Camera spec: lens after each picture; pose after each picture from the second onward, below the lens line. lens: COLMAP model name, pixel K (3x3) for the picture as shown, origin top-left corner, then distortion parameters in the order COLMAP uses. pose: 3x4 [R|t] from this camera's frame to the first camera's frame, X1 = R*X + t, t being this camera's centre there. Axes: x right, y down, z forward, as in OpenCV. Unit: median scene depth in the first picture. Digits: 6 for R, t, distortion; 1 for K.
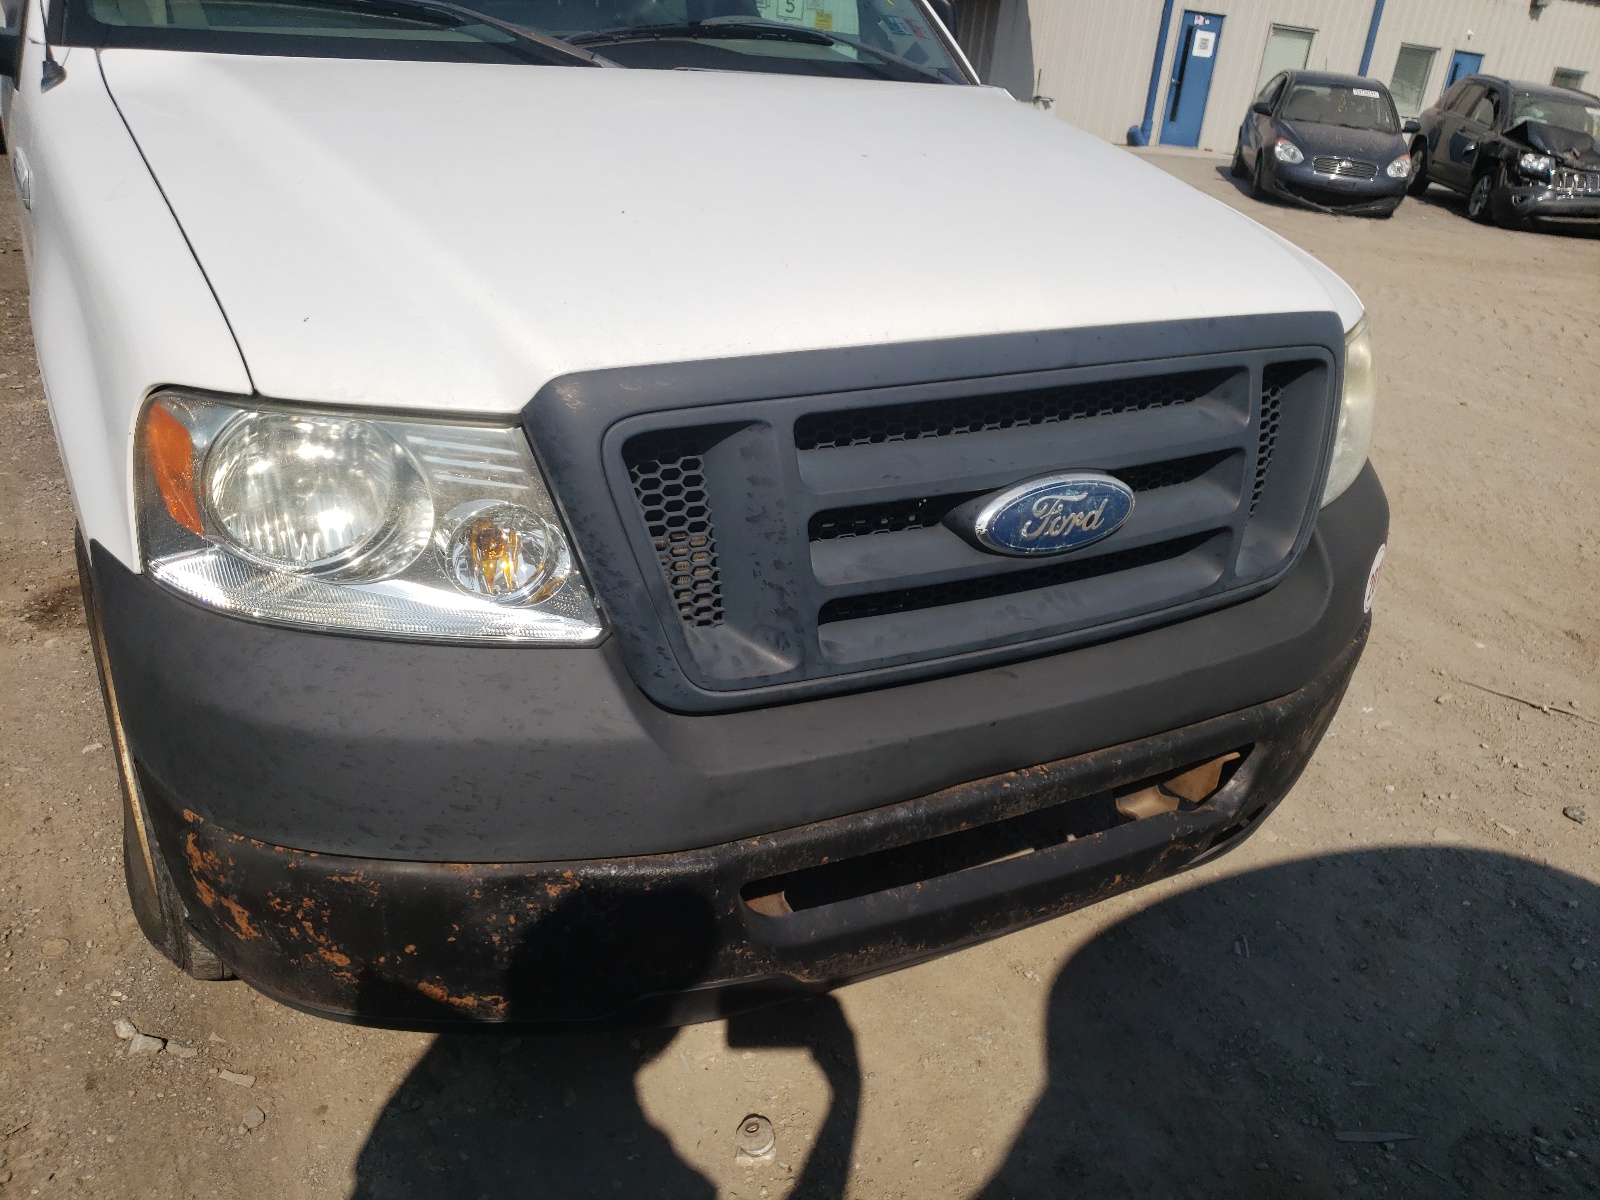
lens RADIAL K [[1229.9, 0, 808.1], [0, 1229.9, 594.1], [0, 0, 1]] dist [0.031692, -0.004323]
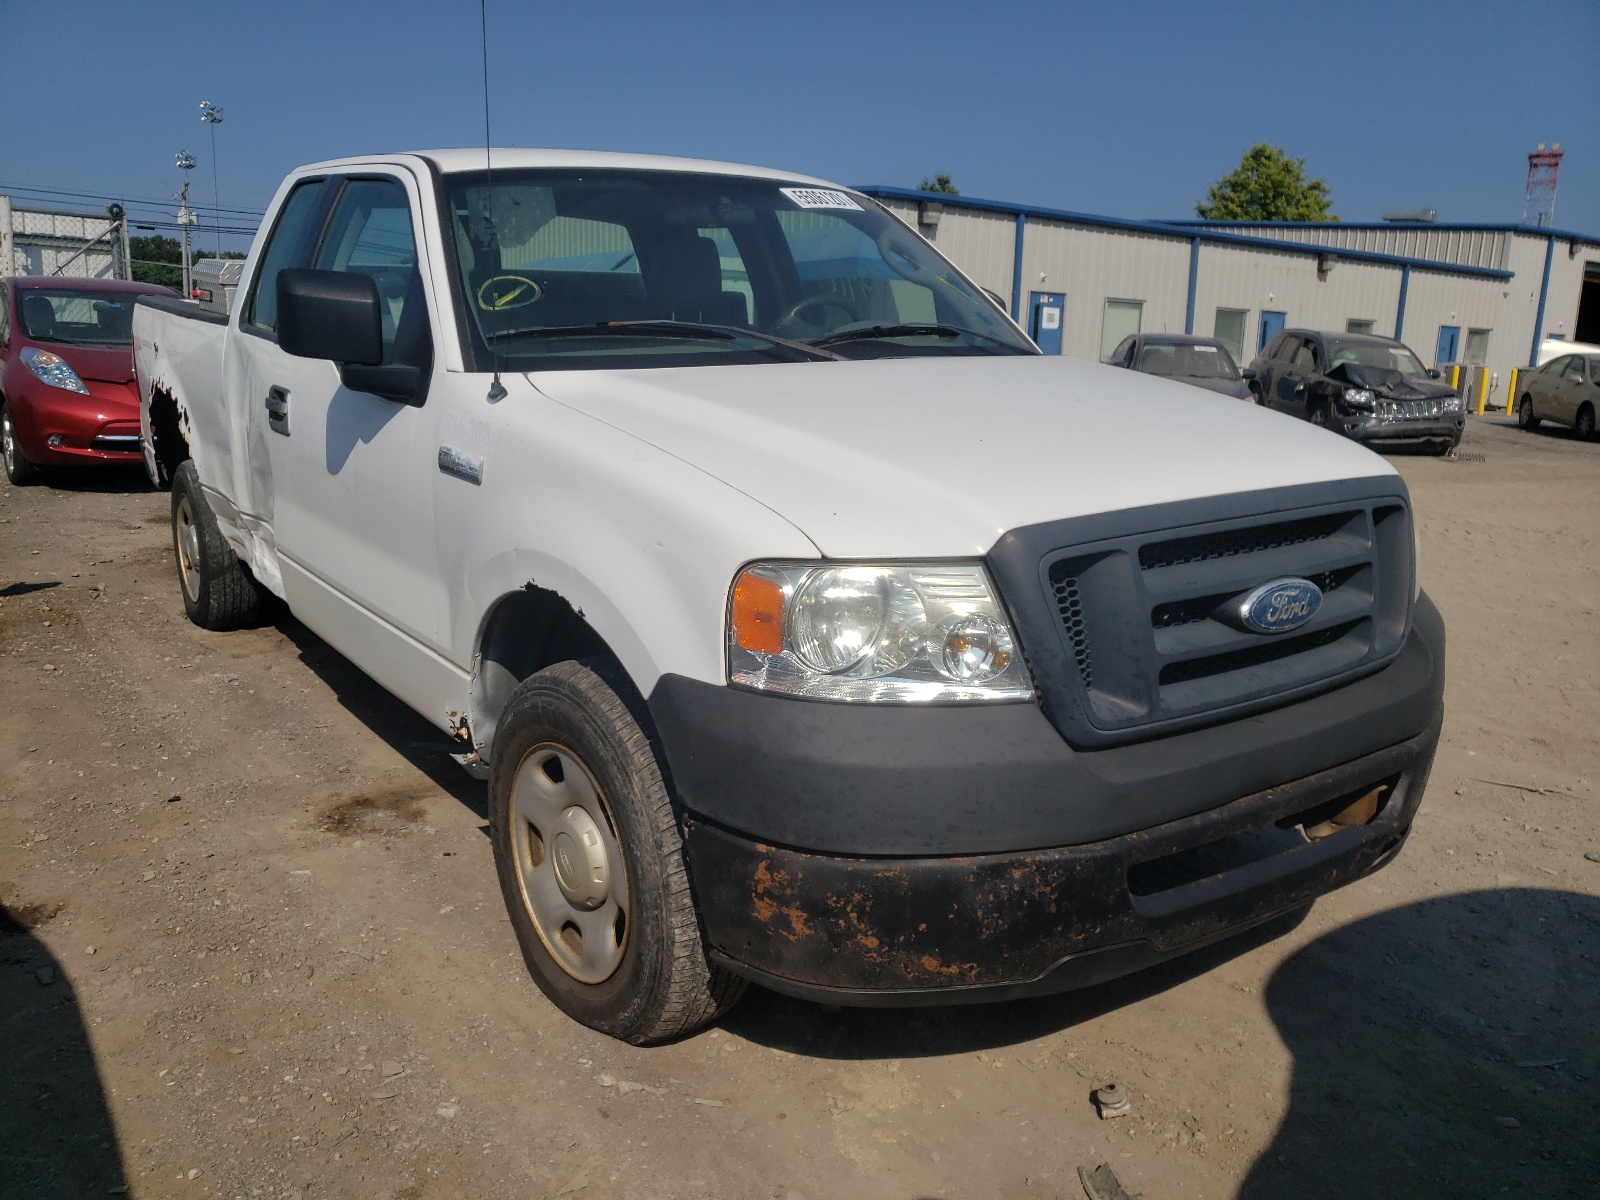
lens RADIAL K [[1229.9, 0, 789.4], [0, 1229.9, 602.3], [0, 0, 1]] dist [0.031692, -0.004323]
pose [[0.992913, -0.083573, 0.084492, -0.487775], [0.099088, 0.974704, -0.200335, 0.162734], [-0.065612, 0.207287, 0.976077, -0.417661]]
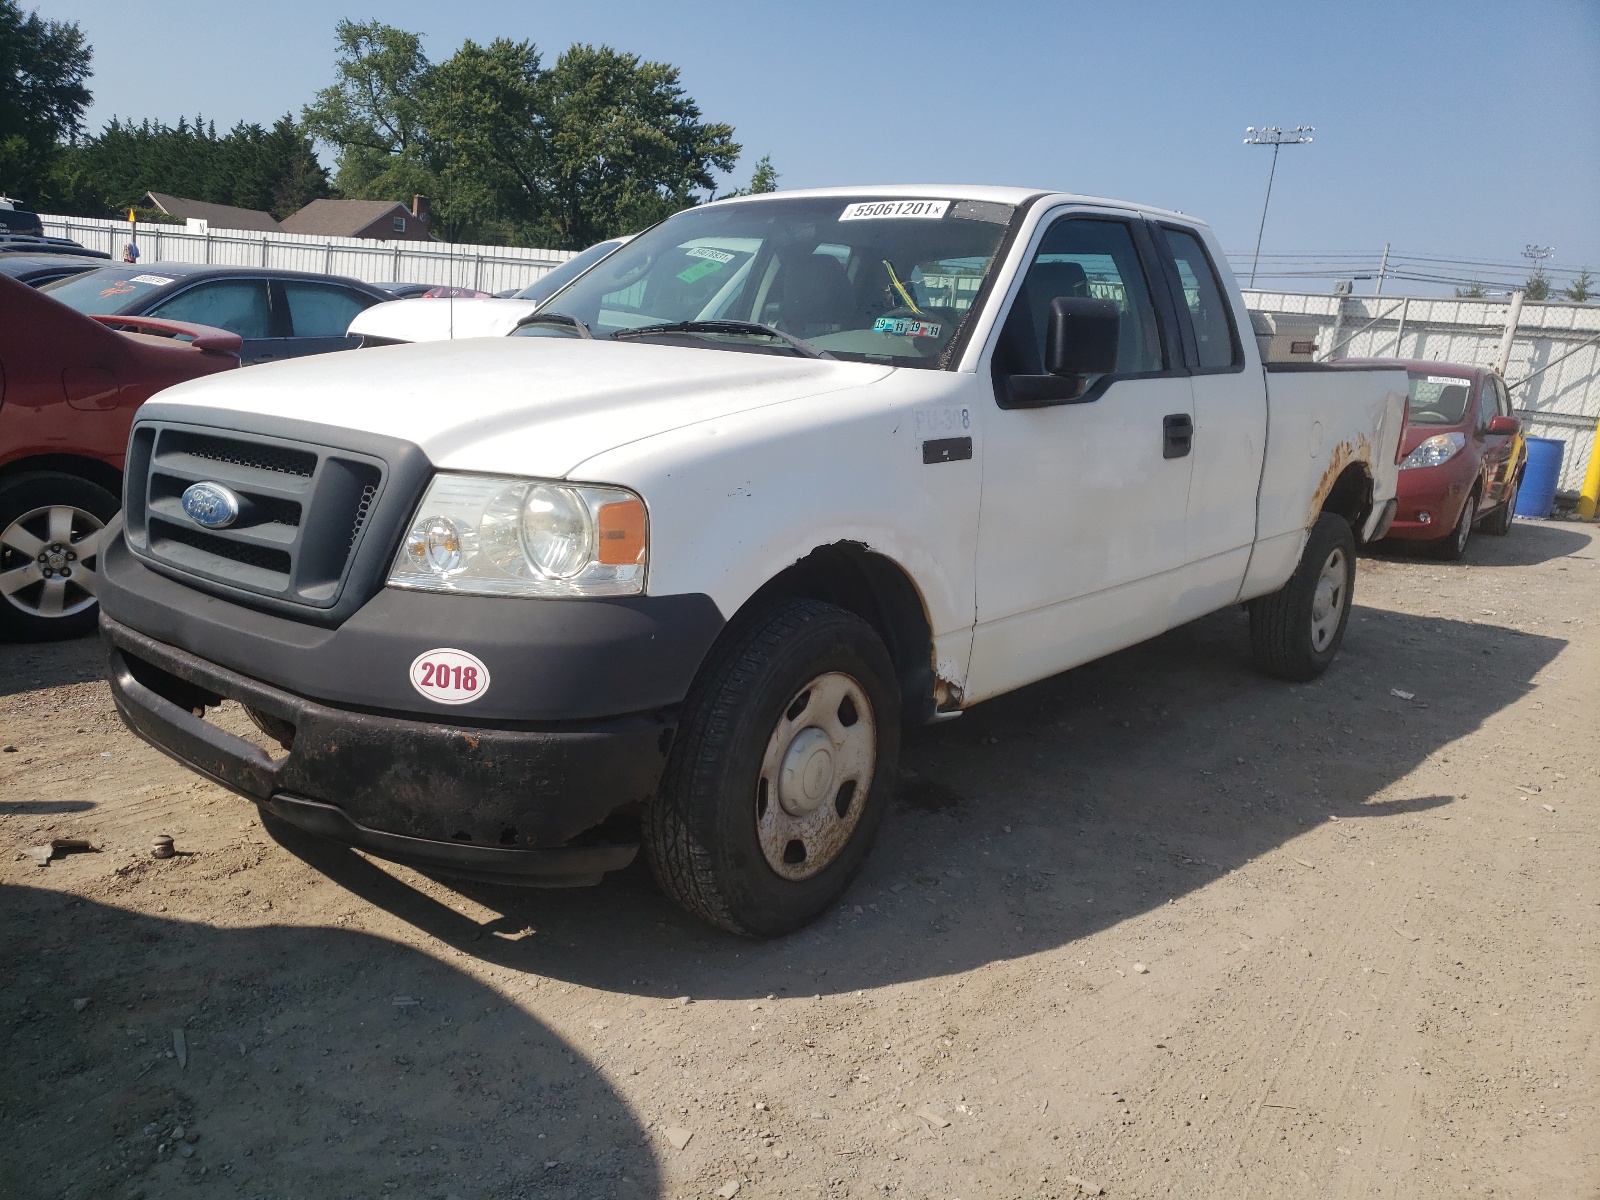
lens RADIAL K [[1229.9, 0, 795.6], [0, 1229.9, 602.1], [0, 0, 1]] dist [0.031692, -0.004323]
pose [[0.378011, 0.140666, -0.915052, 2.043608], [-0.432165, 0.900906, -0.040037, -0.217296], [0.818744, 0.410588, 0.401343, 0.943796]]
